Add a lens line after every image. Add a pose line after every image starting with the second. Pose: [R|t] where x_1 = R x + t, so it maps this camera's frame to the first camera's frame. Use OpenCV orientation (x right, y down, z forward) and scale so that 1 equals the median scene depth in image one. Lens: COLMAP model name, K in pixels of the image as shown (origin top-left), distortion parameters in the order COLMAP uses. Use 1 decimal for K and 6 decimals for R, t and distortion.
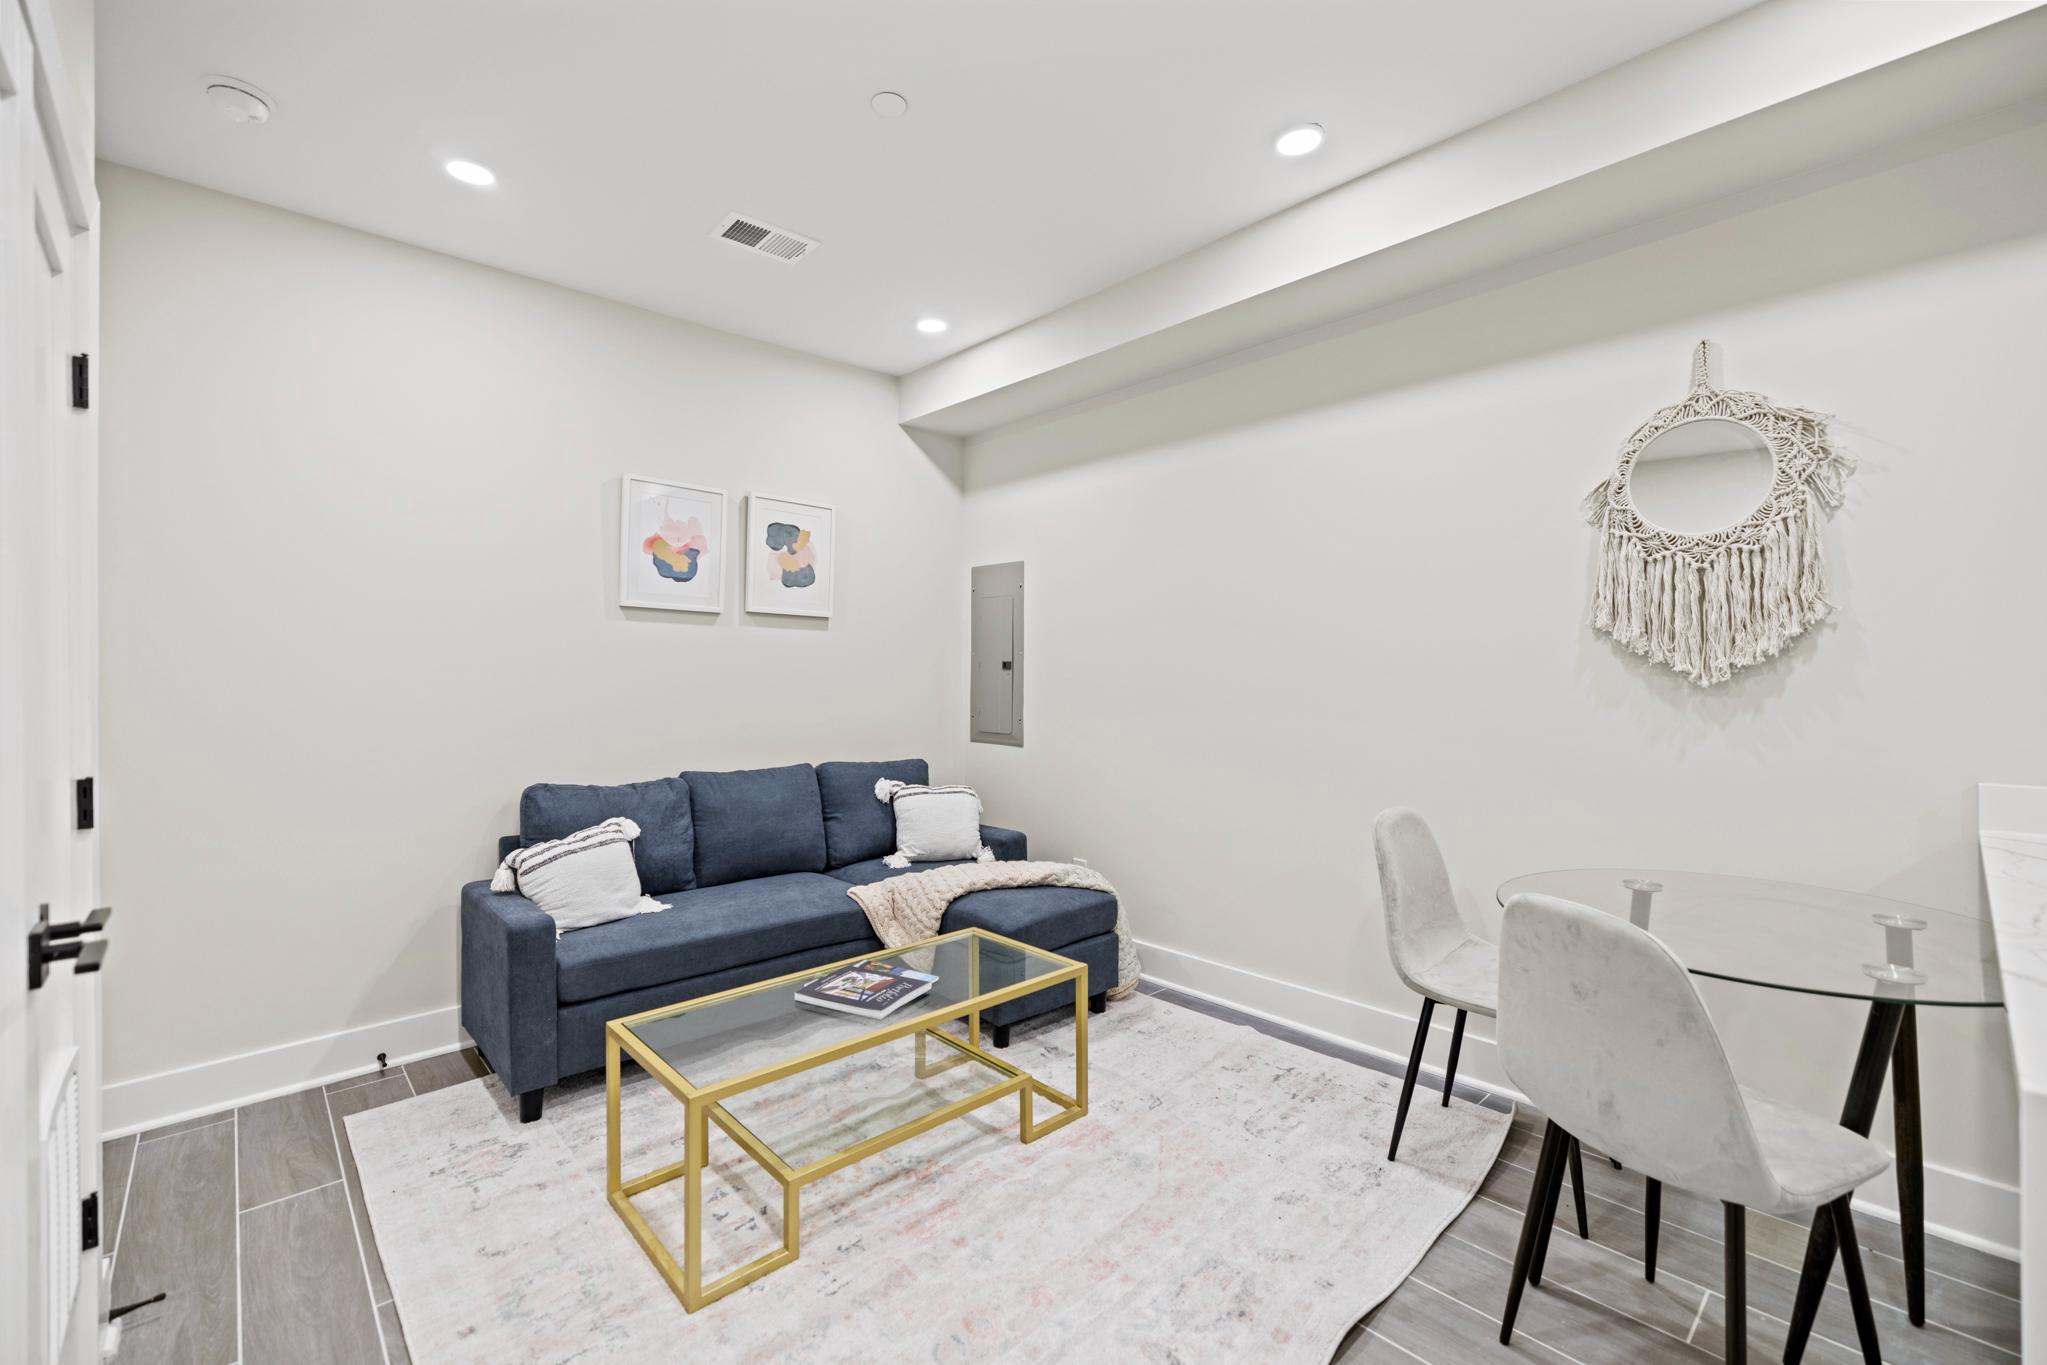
lens RADIAL K [[863.2, 0, 1015.3], [0, 863.2, 675.1], [0, 0, 1]] dist [0.003673, -0.001142]
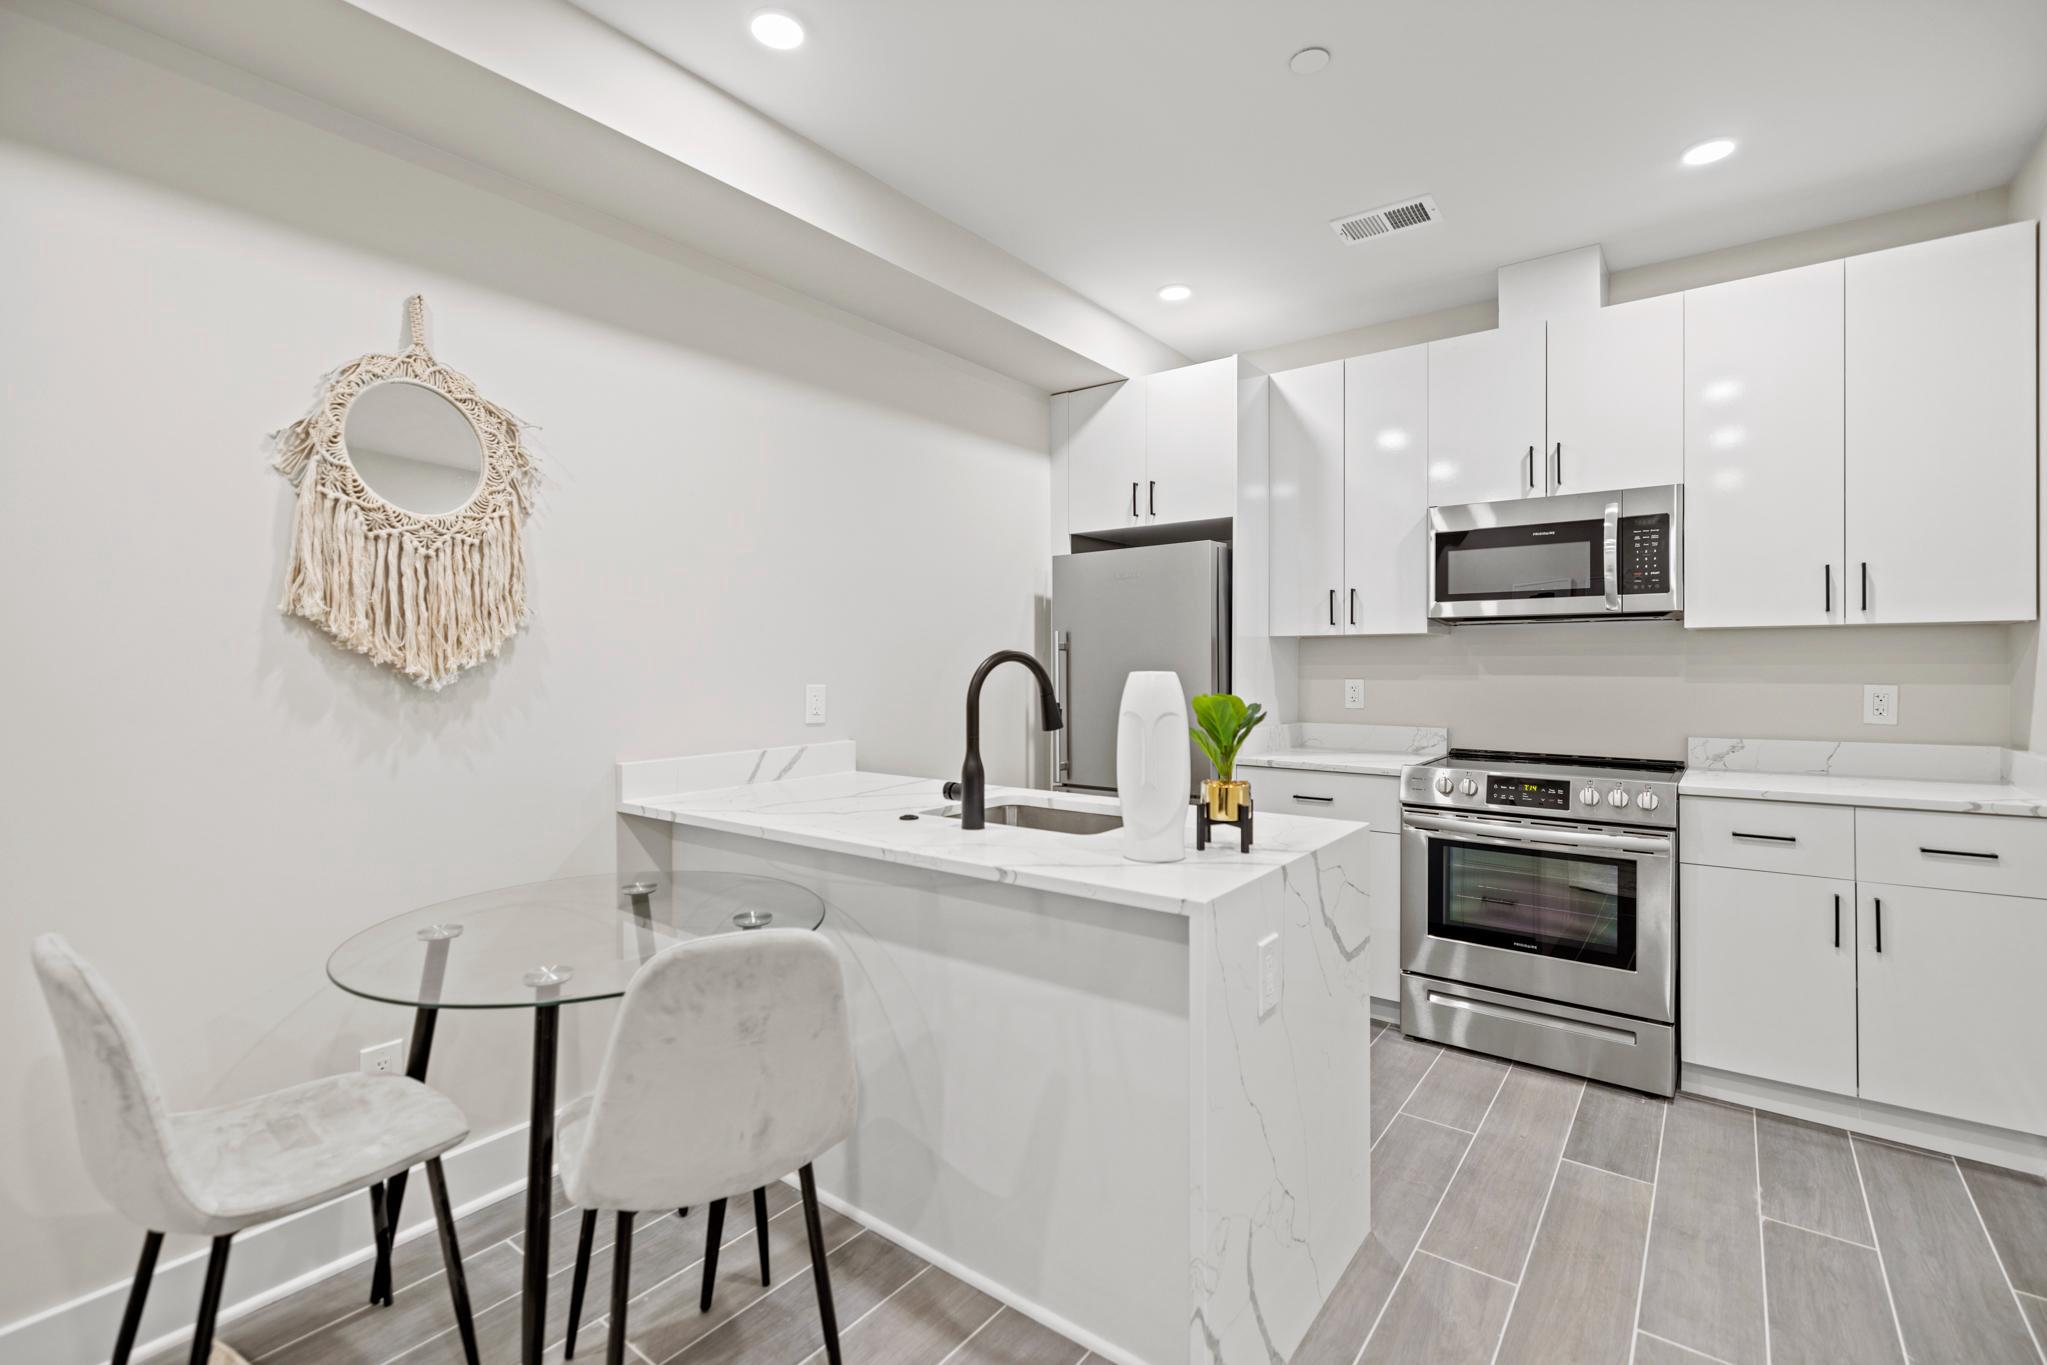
lens RADIAL K [[927.2, 0, 1020.8], [0, 927.2, 665.9], [0, 0, 1]] dist [-0.002959, 0.000093]
pose [[-0.178288, 0.001431, 0.983977, -0.170866], [0.006079, 0.999981, -0.000353, -0.005887], [-0.983960, 0.005919, -0.178293, 0.421132]]
